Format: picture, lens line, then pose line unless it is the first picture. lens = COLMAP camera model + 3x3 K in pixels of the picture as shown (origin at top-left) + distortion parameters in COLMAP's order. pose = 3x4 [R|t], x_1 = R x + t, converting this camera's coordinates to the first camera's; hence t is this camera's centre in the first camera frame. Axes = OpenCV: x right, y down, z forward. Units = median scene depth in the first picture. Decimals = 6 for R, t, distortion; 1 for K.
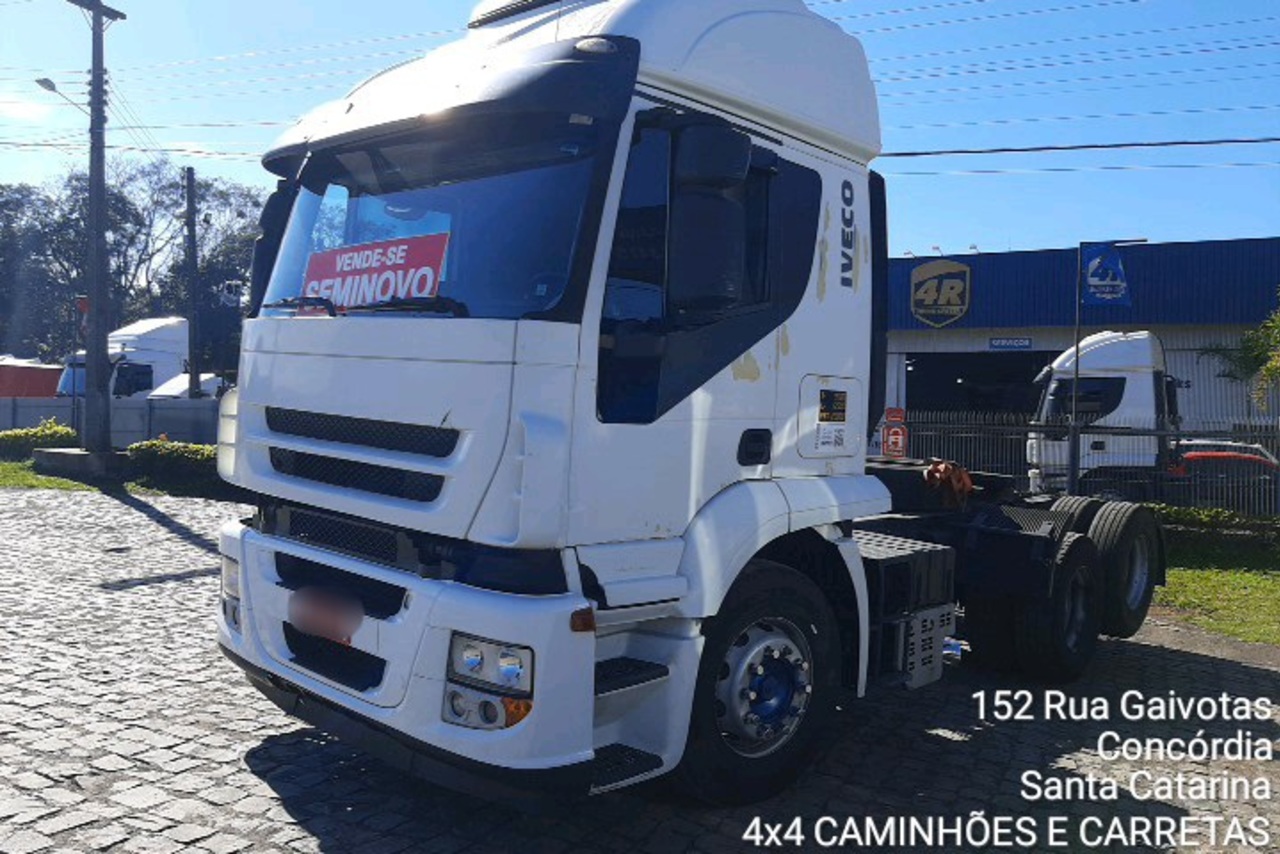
lens RADIAL K [[991.4, 0, 651.8], [0, 991.4, 431.8], [0, 0, 1]] dist [0.103297, -0.184052]
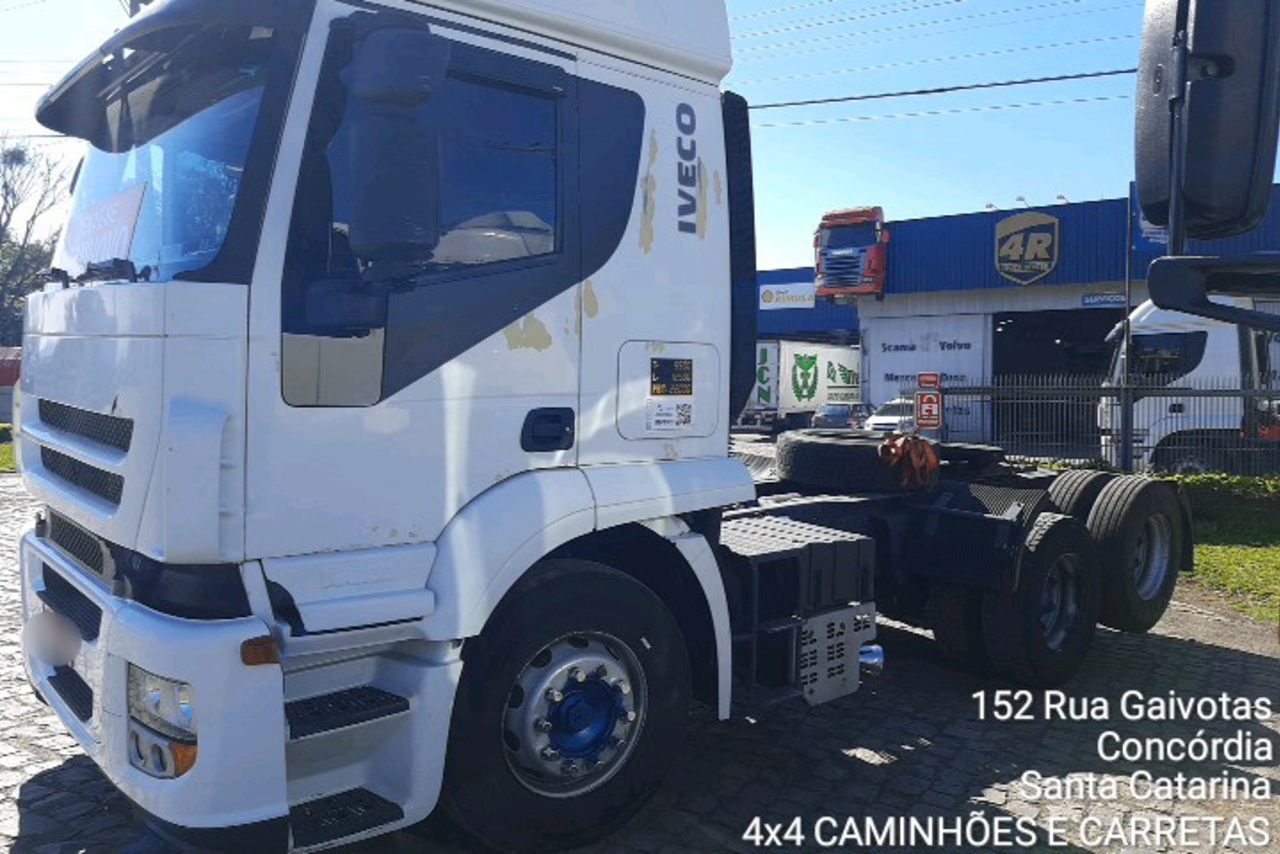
lens RADIAL K [[991.4, 0, 651.8], [0, 991.4, 431.8], [0, 0, 1]] dist [0.103297, -0.184052]
pose [[0.994080, -0.021388, -0.106523, 0.257953], [0.024385, 0.999340, 0.026915, -0.002676], [0.105877, -0.029354, 0.993946, 0.170167]]
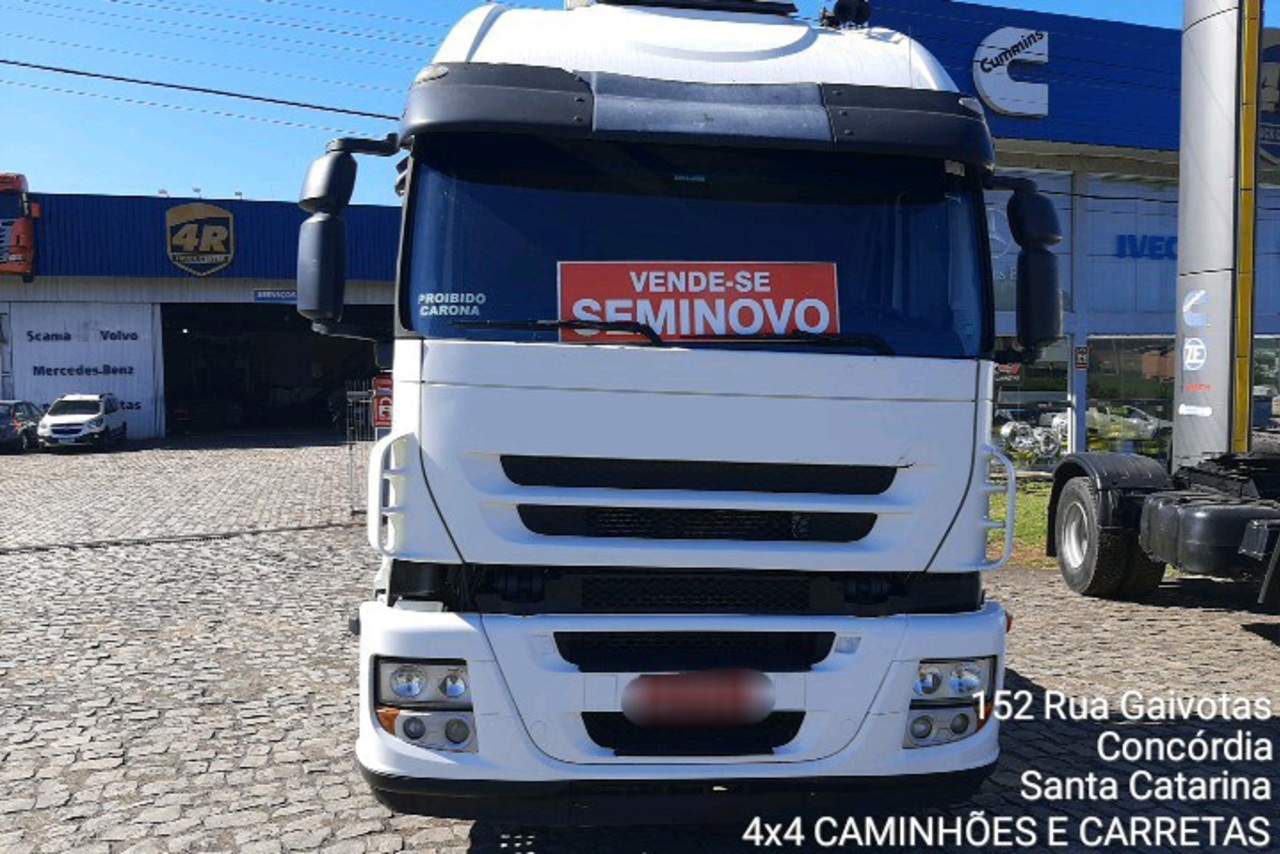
lens RADIAL K [[991.4, 0, 651.8], [0, 991.4, 431.8], [0, 0, 1]] dist [0.103297, -0.184052]
pose [[0.679148, -0.083311, 0.729258, -0.883806], [0.041158, 0.996297, 0.075488, -0.099419], [-0.732846, -0.021253, 0.680062, 0.394189]]
